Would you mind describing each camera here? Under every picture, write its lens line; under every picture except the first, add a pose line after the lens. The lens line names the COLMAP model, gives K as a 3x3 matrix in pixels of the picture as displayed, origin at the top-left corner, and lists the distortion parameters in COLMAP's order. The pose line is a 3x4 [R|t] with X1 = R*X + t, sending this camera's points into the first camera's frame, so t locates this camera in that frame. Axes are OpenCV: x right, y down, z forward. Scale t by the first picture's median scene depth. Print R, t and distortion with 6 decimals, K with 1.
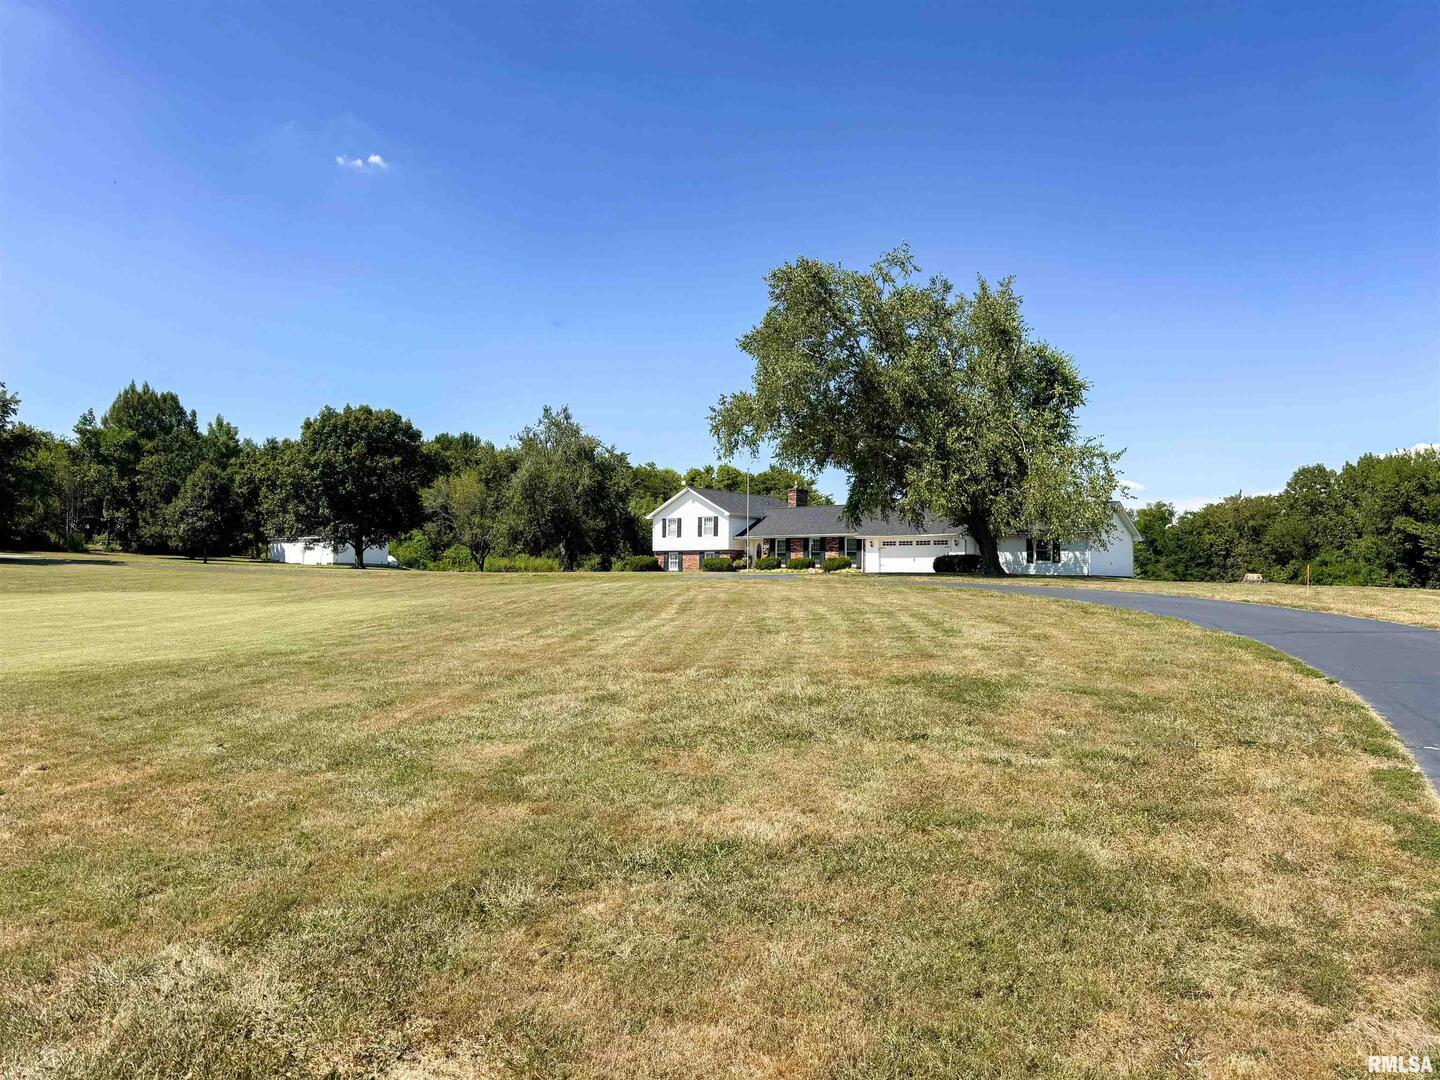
lens RADIAL K [[986.8, 0, 720.0], [0, 986.8, 540.0], [0, 0, 1]] dist [0.105925, -0.115807]
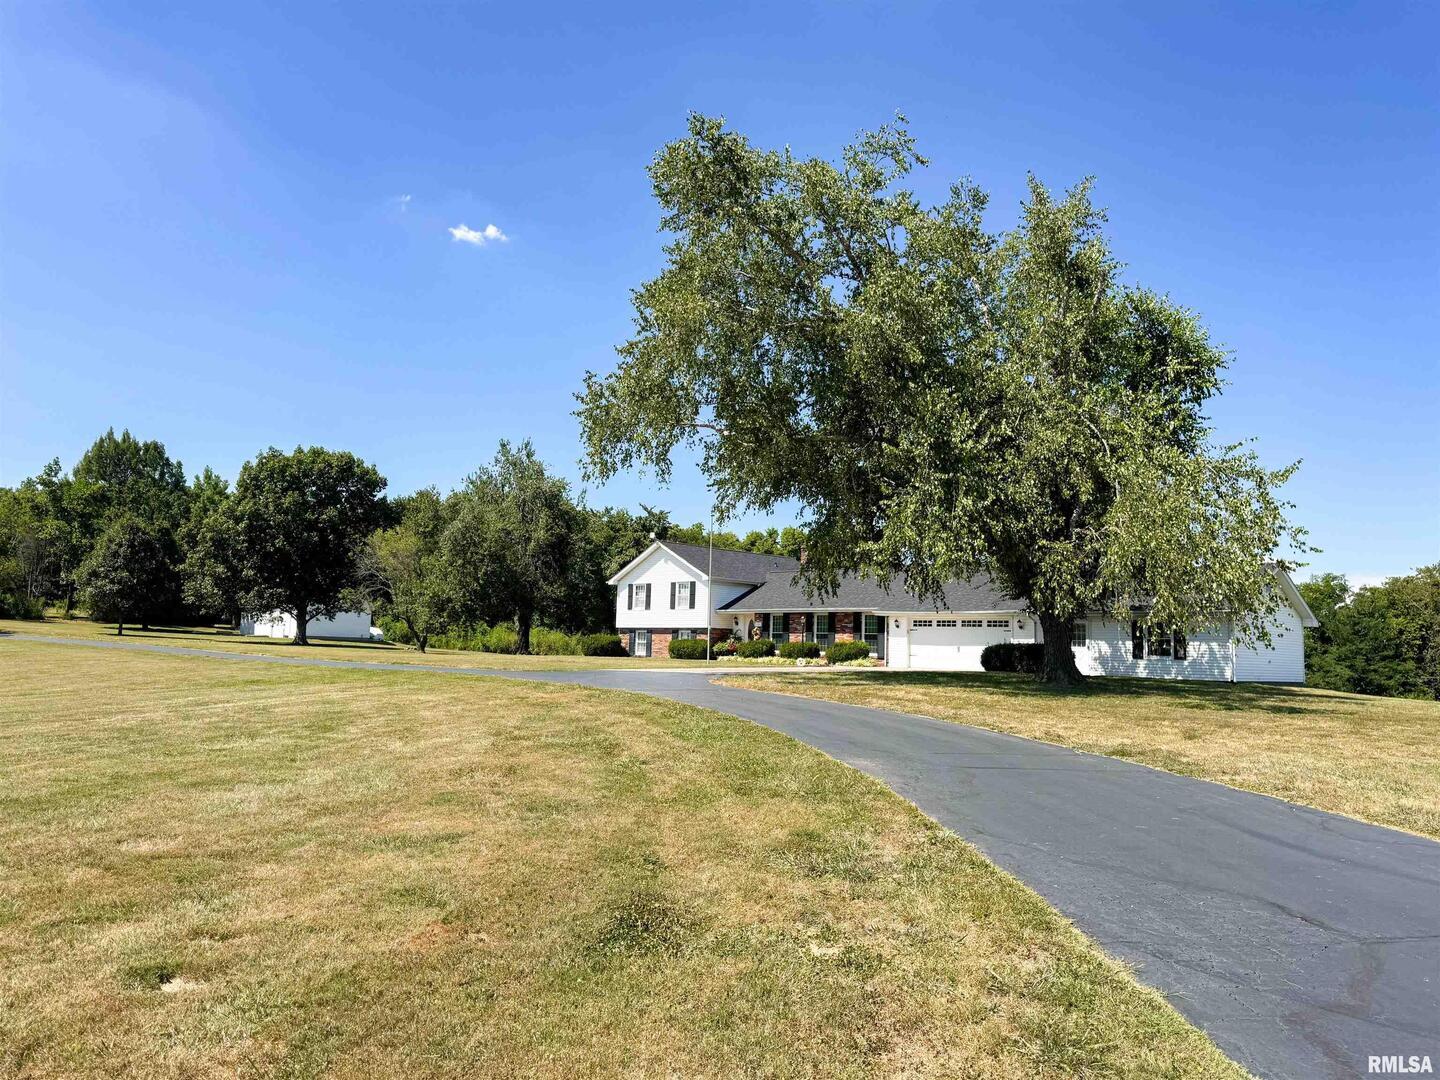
lens RADIAL K [[1025.5, 0, 720.0], [0, 1025.5, 540.0], [0, 0, 1]] dist [0.119092, -0.188210]
pose [[0.994724, 0.007103, -0.102337, 0.092780], [-0.014381, 0.997404, -0.070562, -0.001440], [0.101570, 0.071662, 0.992244, 0.252114]]
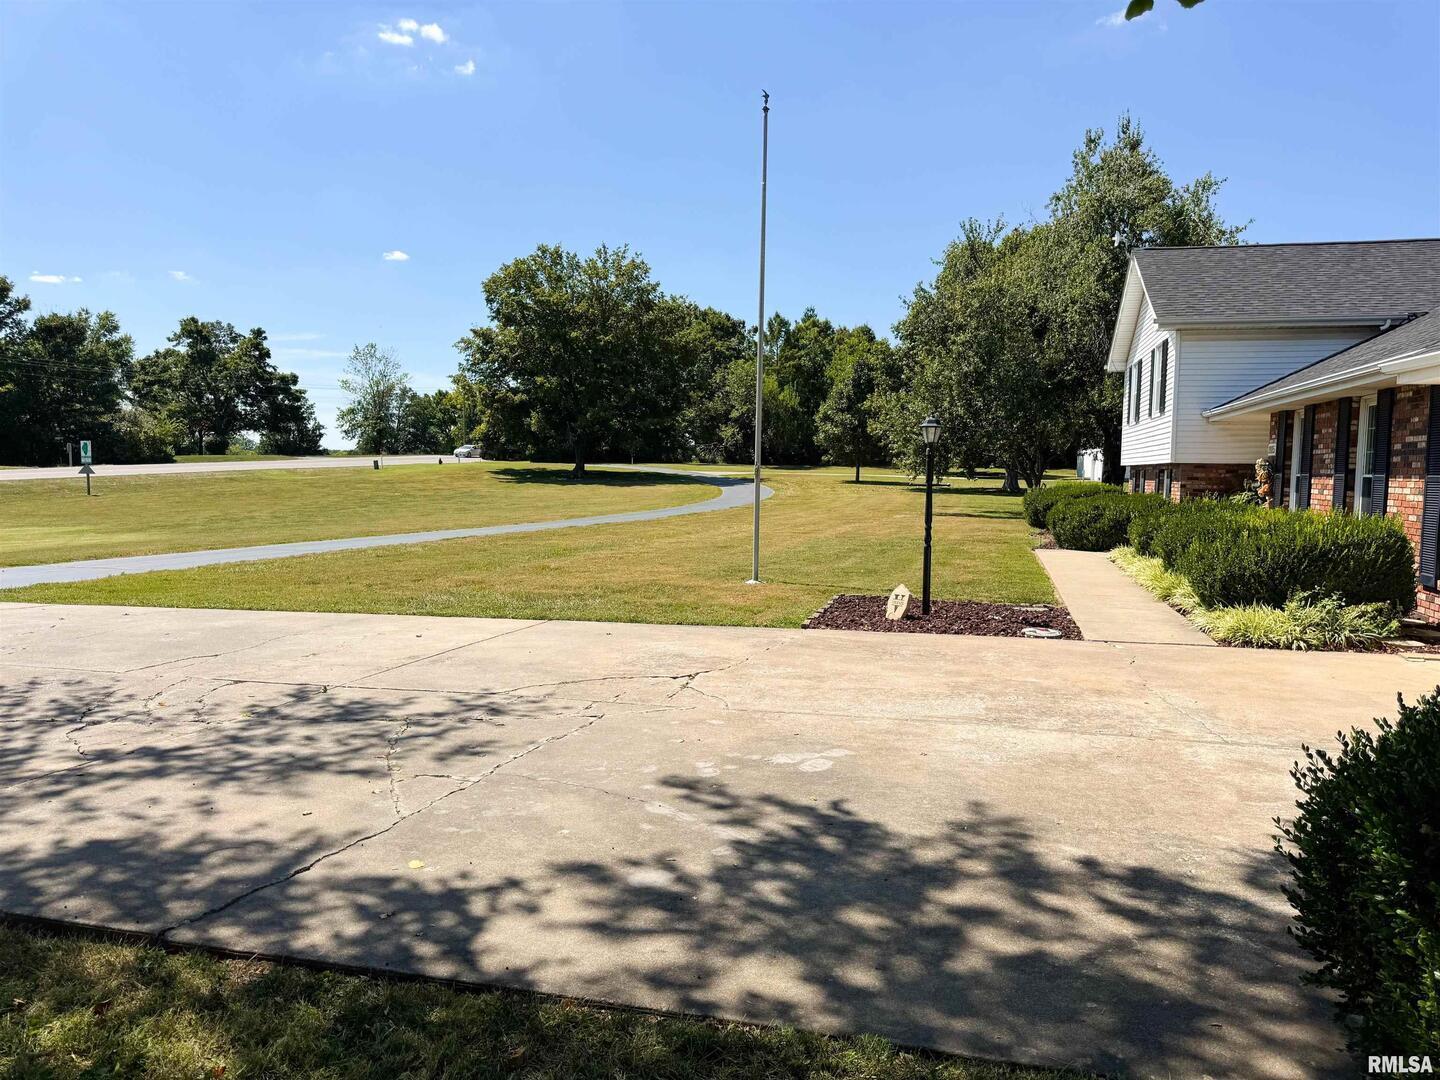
lens RADIAL K [[986.8, 0, 720.0], [0, 986.8, 540.0], [0, 0, 1]] dist [0.105925, -0.115807]
pose [[0.416135, 0.060595, -0.907282, 0.198264], [0.027887, 0.996457, 0.079341, 0.005371], [0.908875, -0.058318, 0.412971, 0.773914]]
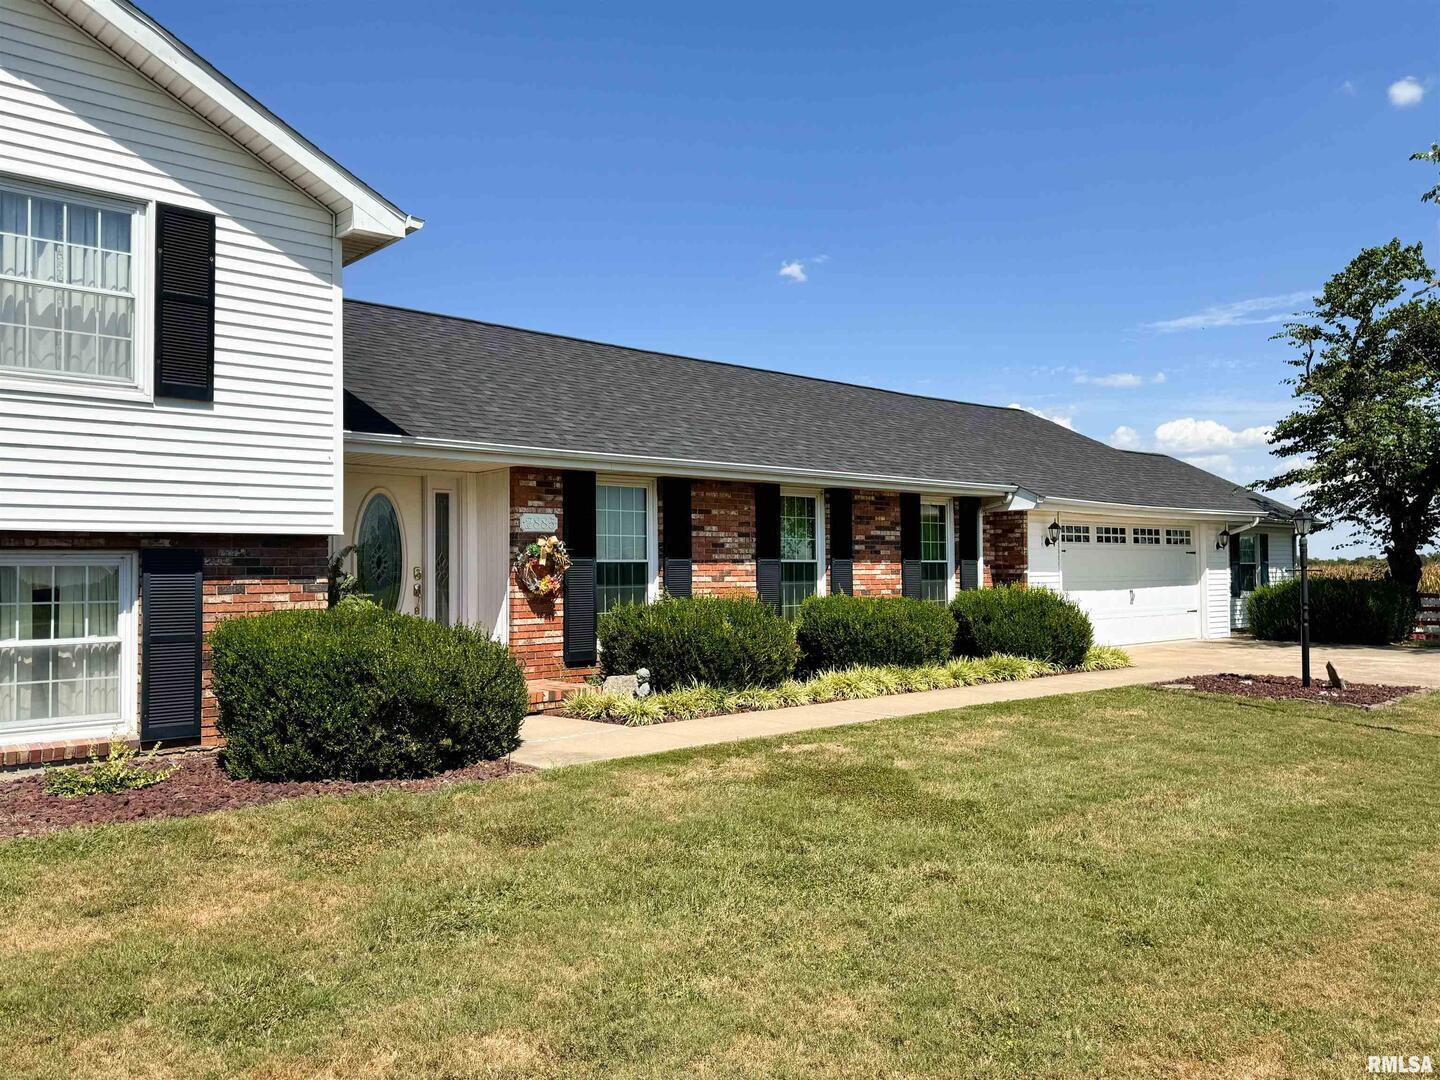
lens RADIAL K [[1121.1, 0, 720.0], [0, 1121.1, 540.0], [0, 0, 1]] dist [0.076483, 0.000520]
pose [[0.129998, 0.016616, 0.991375, -0.114045], [-0.030575, 0.999451, -0.012742, 0.010310], [-0.991043, -0.028655, 0.130435, 0.929272]]
